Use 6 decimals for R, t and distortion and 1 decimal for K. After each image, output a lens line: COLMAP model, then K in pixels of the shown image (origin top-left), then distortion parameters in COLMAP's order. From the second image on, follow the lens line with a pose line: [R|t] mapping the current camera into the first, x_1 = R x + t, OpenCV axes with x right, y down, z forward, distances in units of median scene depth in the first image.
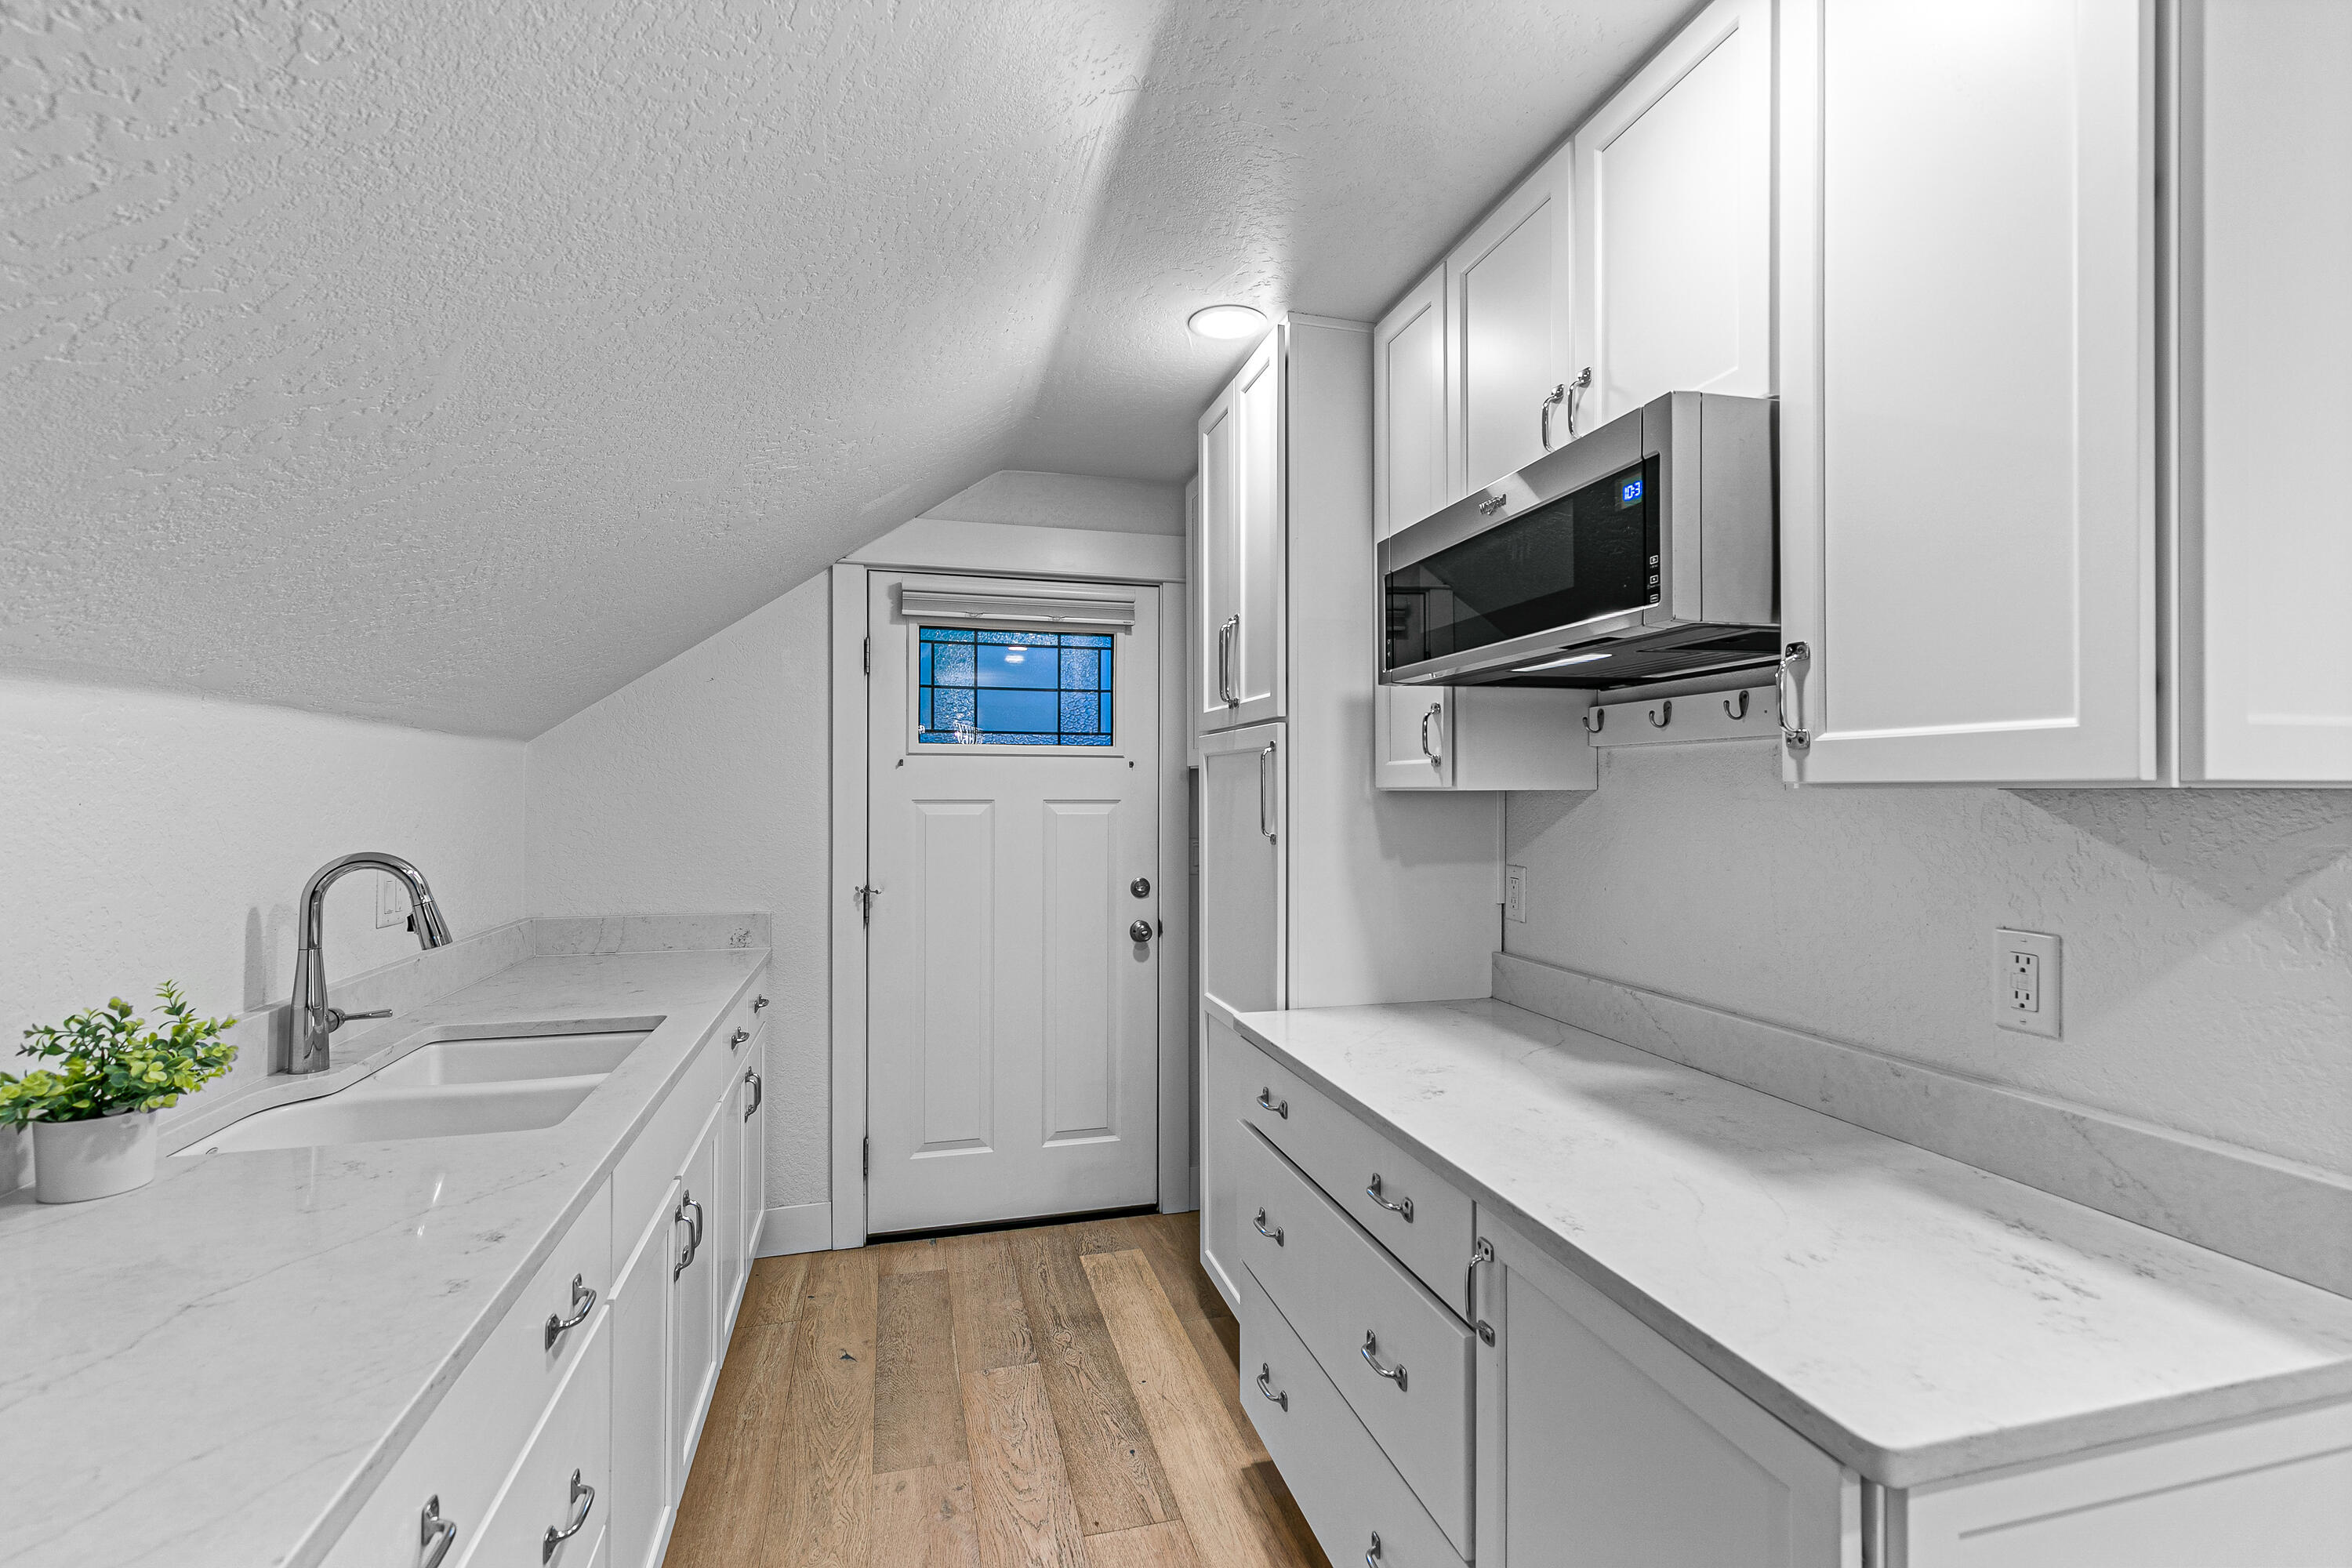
lens RADIAL K [[1071.6, 0, 1177.2], [0, 1071.6, 805.7], [0, 0, 1]] dist [0.013079, -0.003125]
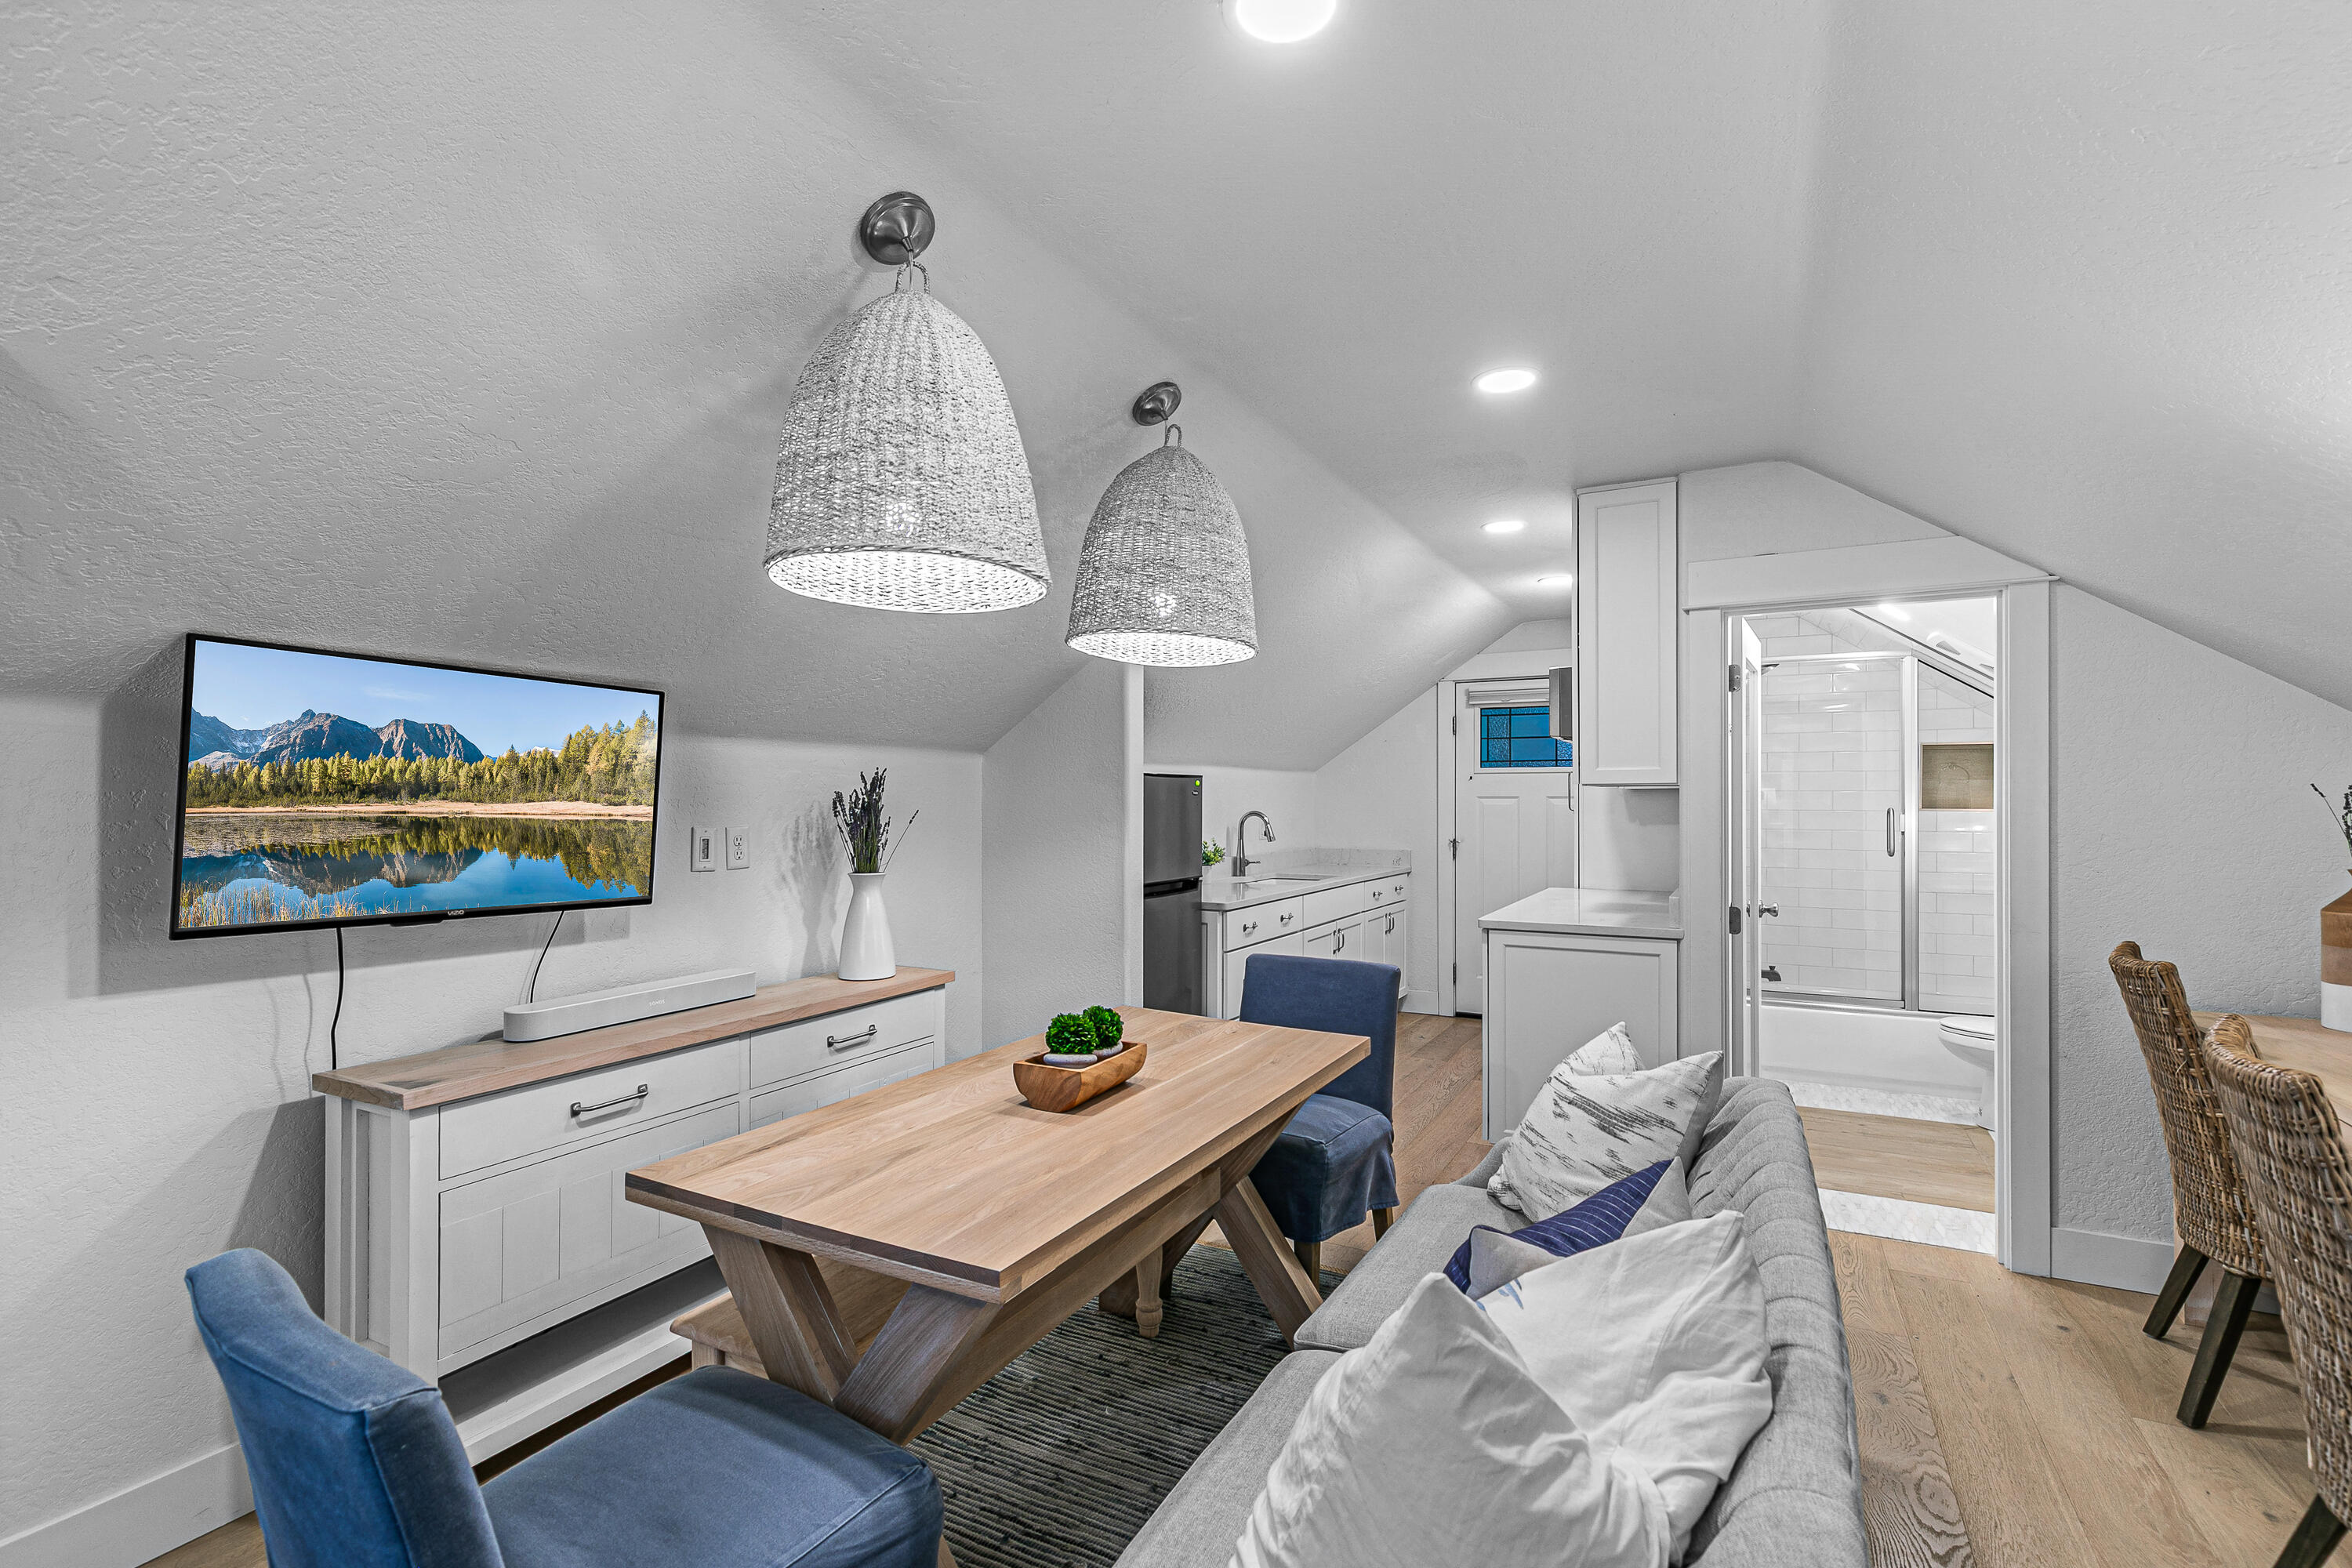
lens RADIAL K [[1071.6, 0, 1174.6], [0, 1071.6, 781.2], [0, 0, 1]] dist [0.013079, -0.003125]
pose [[0.735197, -0.012704, -0.677735, 0.705461], [-0.004678, 0.999705, -0.023814, 0.017205], [0.677838, 0.020678, 0.734921, -0.859912]]
